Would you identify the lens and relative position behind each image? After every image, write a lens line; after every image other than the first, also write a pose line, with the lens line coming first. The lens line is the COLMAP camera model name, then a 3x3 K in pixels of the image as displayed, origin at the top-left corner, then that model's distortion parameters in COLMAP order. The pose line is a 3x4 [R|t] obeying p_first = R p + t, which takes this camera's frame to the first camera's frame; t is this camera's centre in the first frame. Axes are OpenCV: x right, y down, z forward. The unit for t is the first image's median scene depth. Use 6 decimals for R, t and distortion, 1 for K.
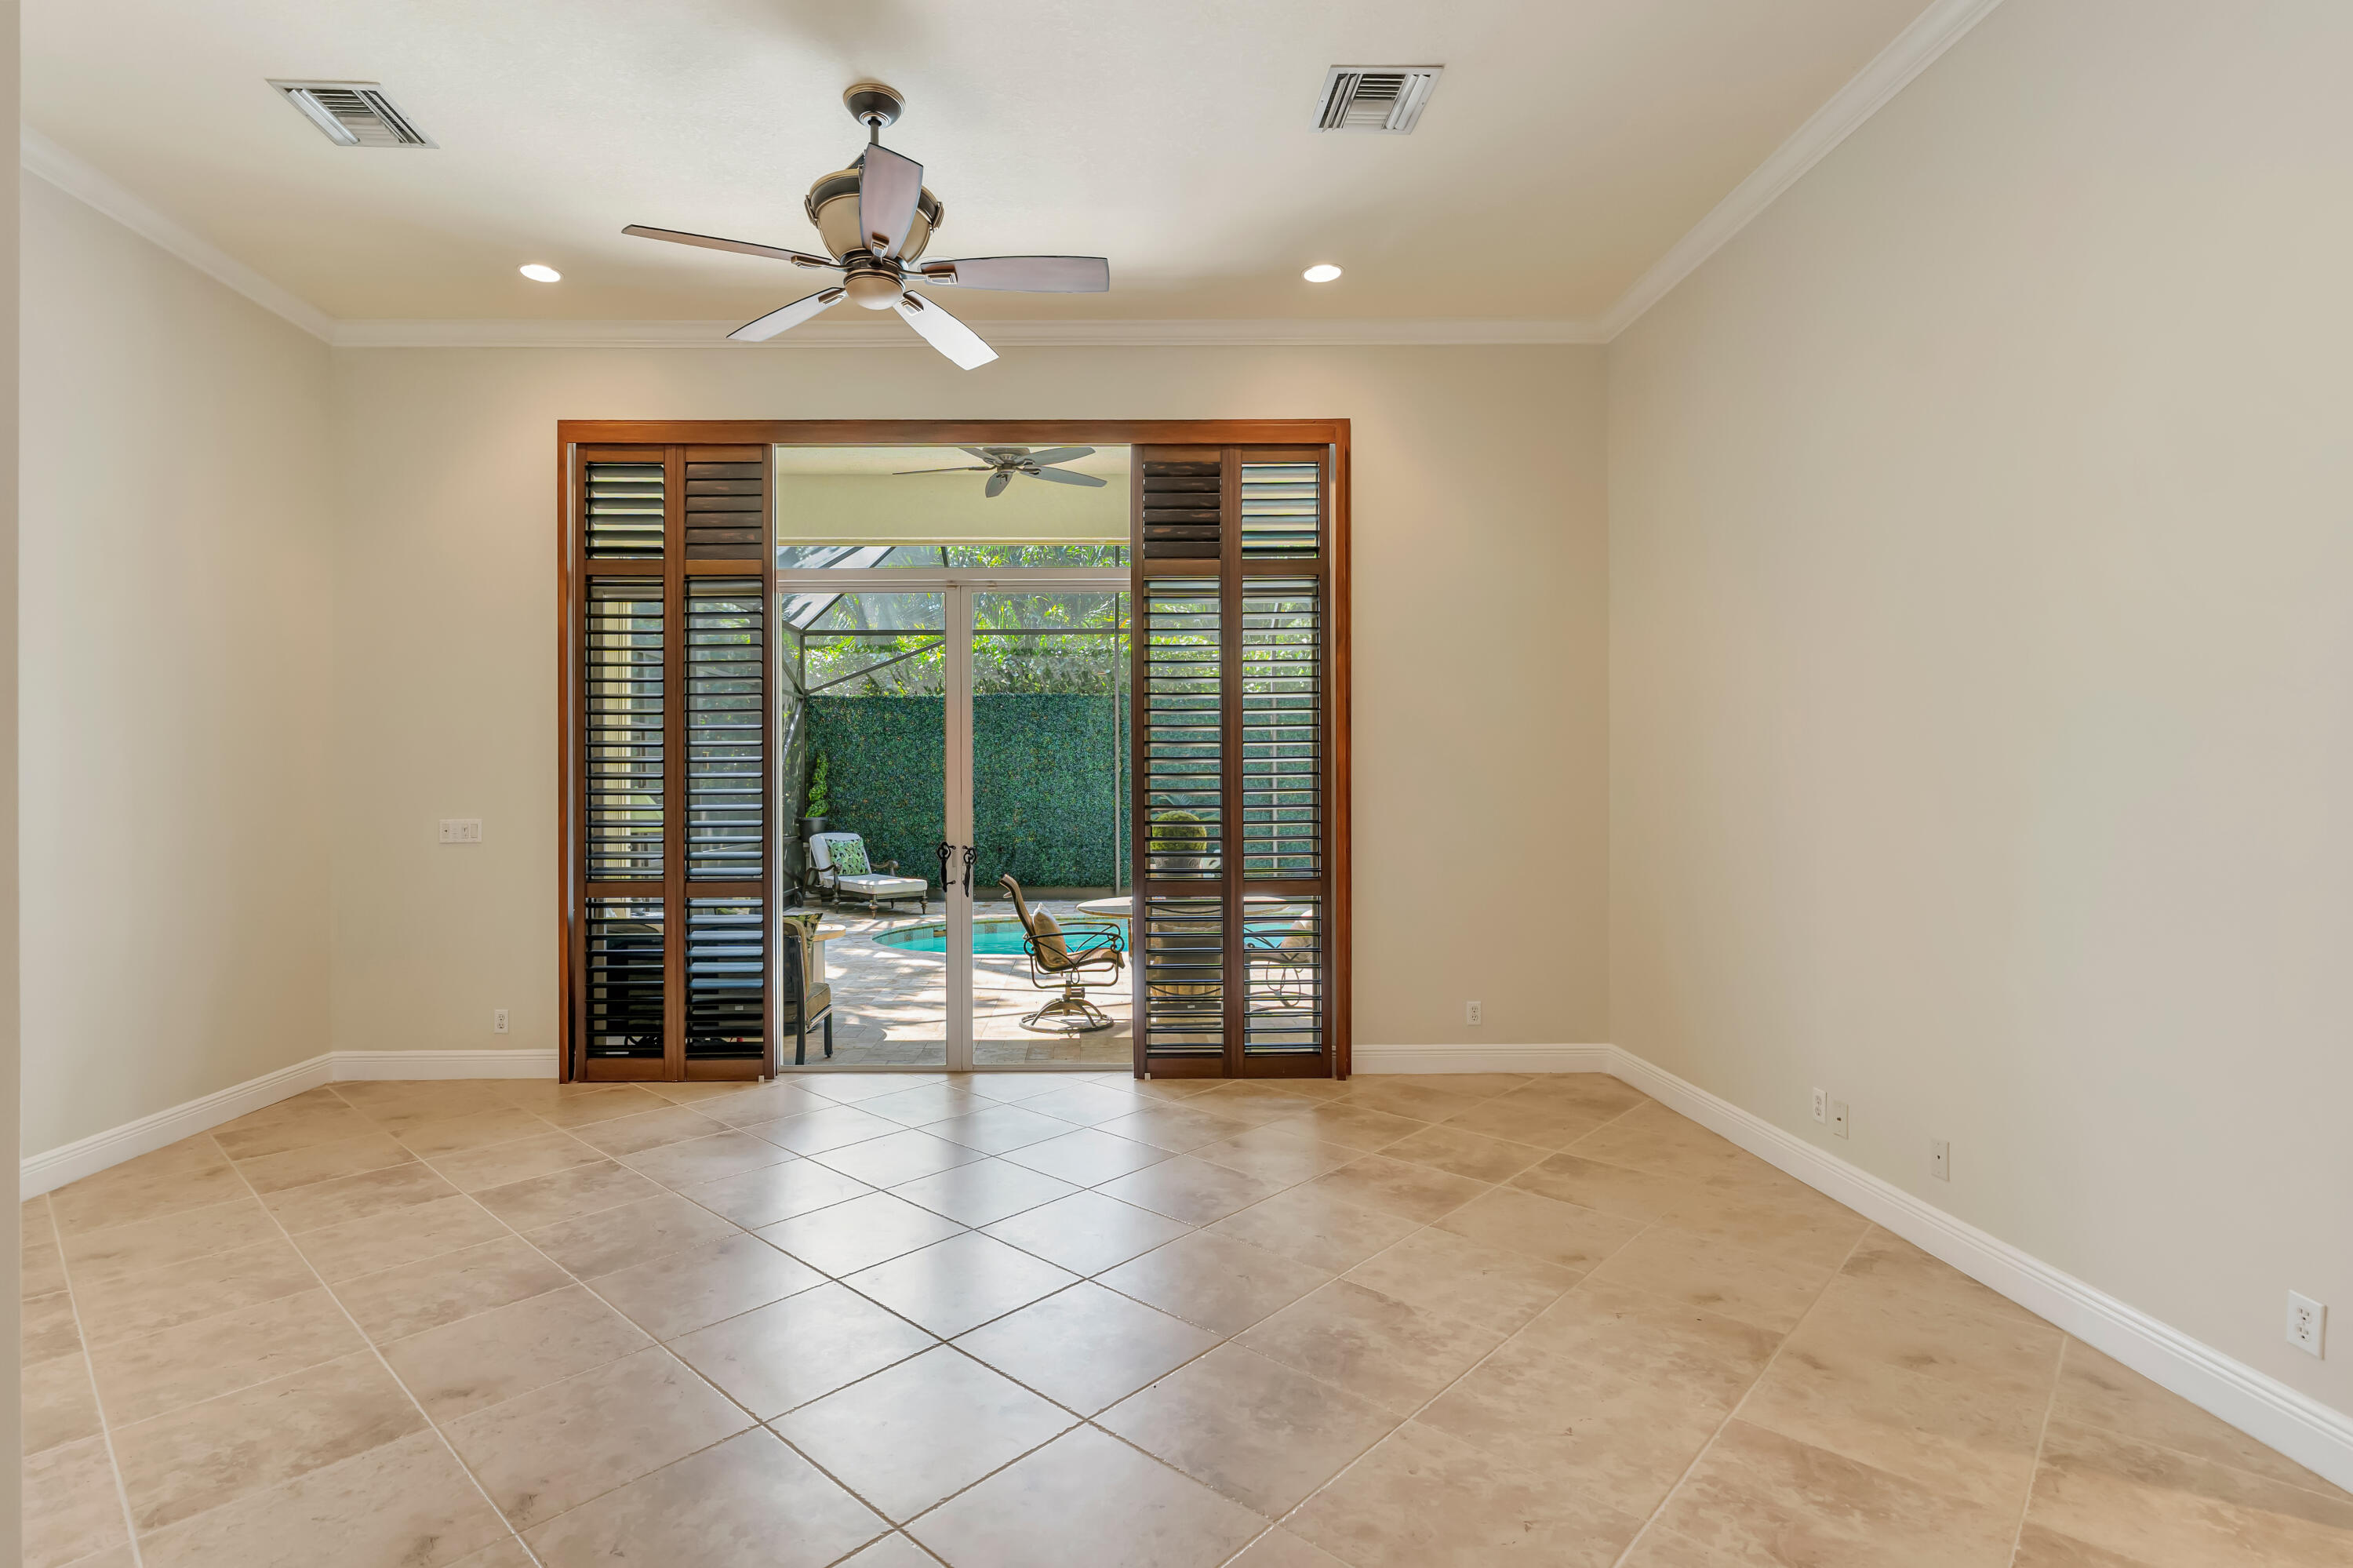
lens RADIAL K [[1134.2, 0, 1091.1], [0, 1134.2, 785.8], [0, 0, 1]] dist [-0.000912, 0.000713]
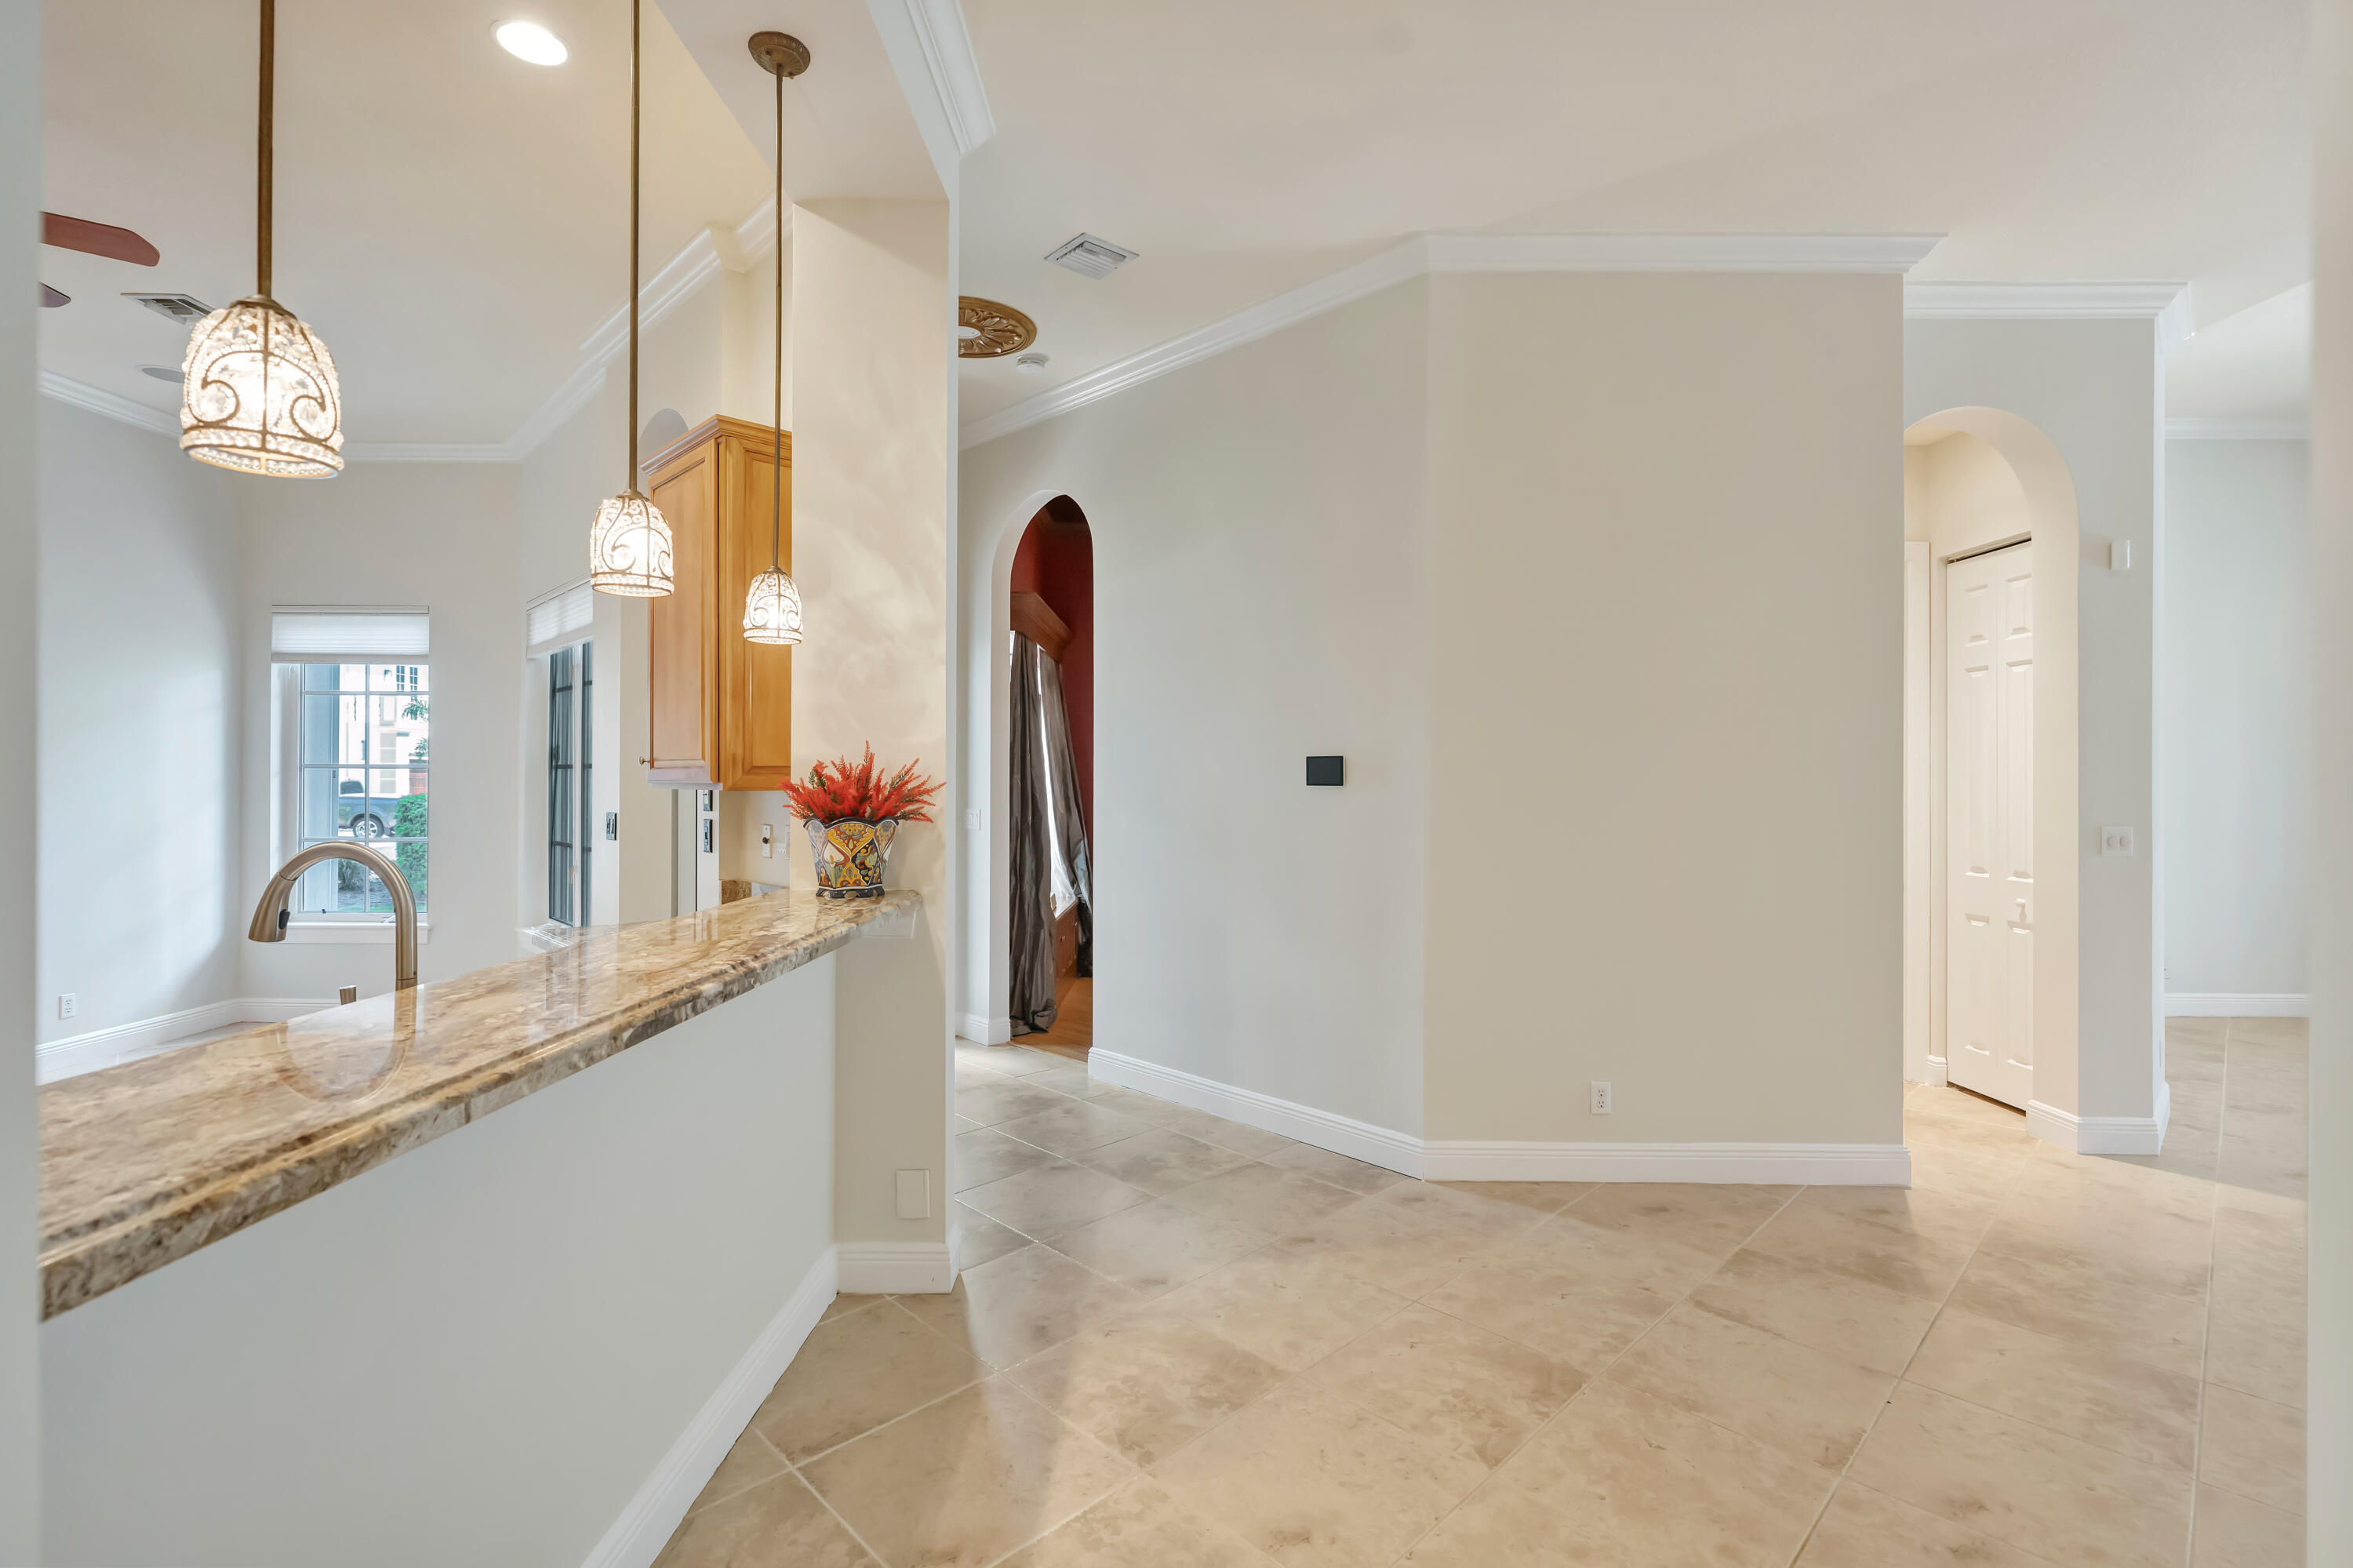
lens RADIAL K [[1070.4, 0, 1176.5], [0, 1070.4, 784.0], [0, 0, 1]] dist [-0.002330, -0.000694]
pose [[-0.013964, 0.007822, -0.999872, 0.540592], [-0.004820, 0.999957, 0.007890, -0.003338], [0.999891, 0.004929, -0.013926, -0.440866]]
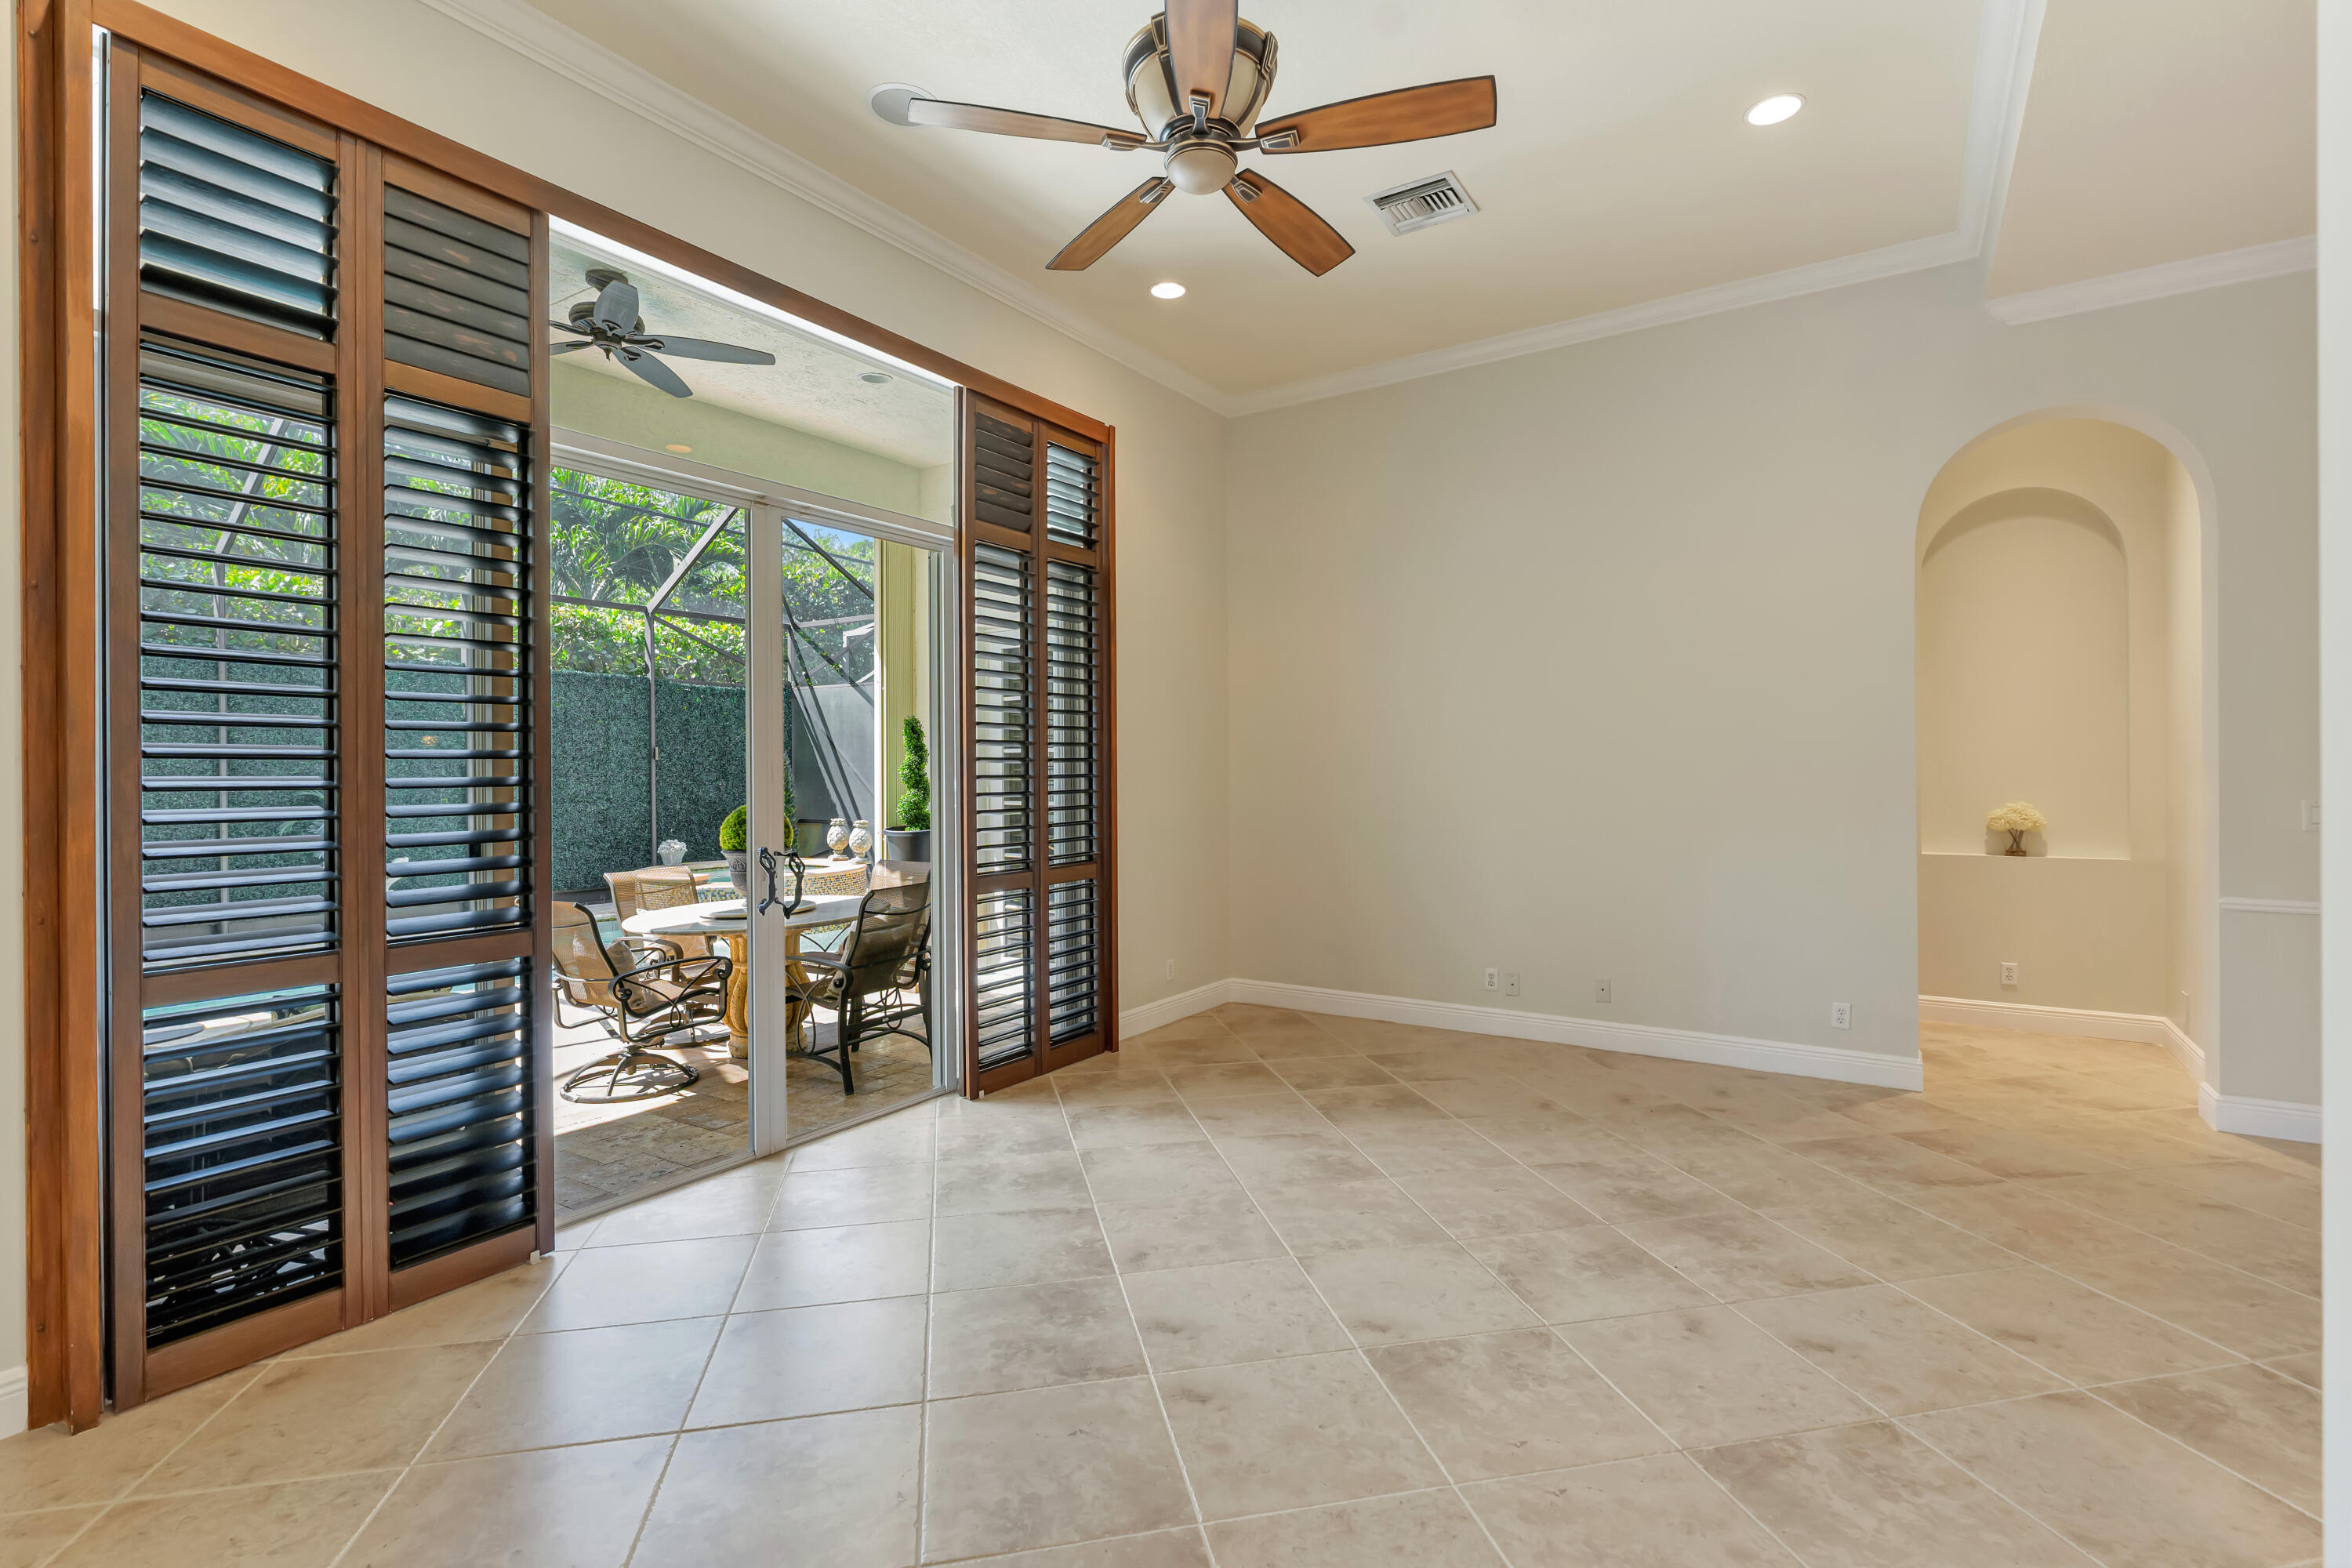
lens RADIAL K [[1082.6, 0, 1180.1], [0, 1082.6, 773.0], [0, 0, 1]] dist [-0.001394, -0.000039]
pose [[0.551071, -0.000801, 0.834458, -0.578532], [0.005029, 0.999985, -0.002362, 0.003593], [-0.834443, 0.005498, 0.551066, 0.391798]]
